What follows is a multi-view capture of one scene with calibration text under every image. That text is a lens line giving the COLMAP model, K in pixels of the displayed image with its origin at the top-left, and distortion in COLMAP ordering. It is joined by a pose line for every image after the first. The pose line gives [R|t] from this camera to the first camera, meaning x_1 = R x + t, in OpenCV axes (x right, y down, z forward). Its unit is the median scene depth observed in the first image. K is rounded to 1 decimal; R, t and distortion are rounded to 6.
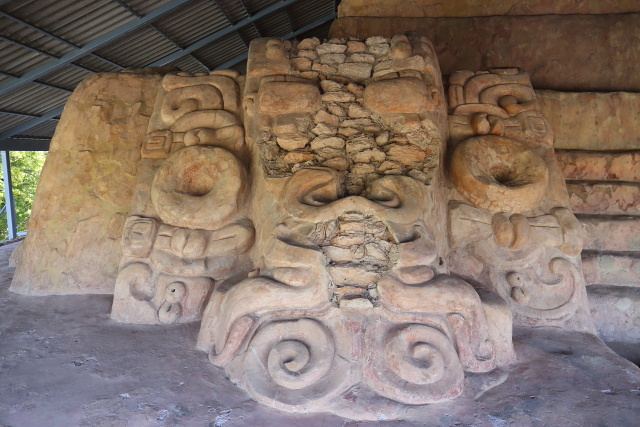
lens RADIAL K [[434.3, 0, 317.8], [0, 434.3, 209.8], [0, 0, 1]] dist [-0.082311, 0.056251]
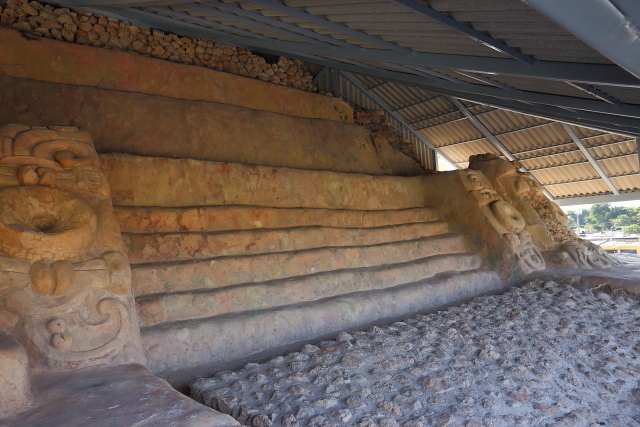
lens RADIAL K [[434.3, 0, 315.5], [0, 434.3, 209.1], [0, 0, 1]] dist [-0.082311, 0.056251]
pose [[0.734729, -0.011883, 0.678256, 0.202023], [0.139931, 0.980998, -0.134395, 0.093351], [-0.663771, 0.193653, 0.722431, -0.111062]]
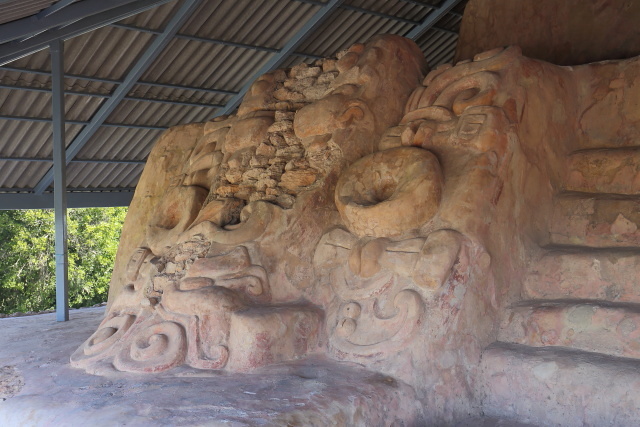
lens RADIAL K [[787.5, 0, 316.2], [0, 787.5, 210.6], [0, 0, 1]] dist [0.017939, 0.000000]
pose [[0.690464, -0.050258, -0.721619, 1.302991], [-0.036600, 0.993878, -0.104240, 0.107140], [0.722440, 0.098386, 0.684398, -0.143847]]
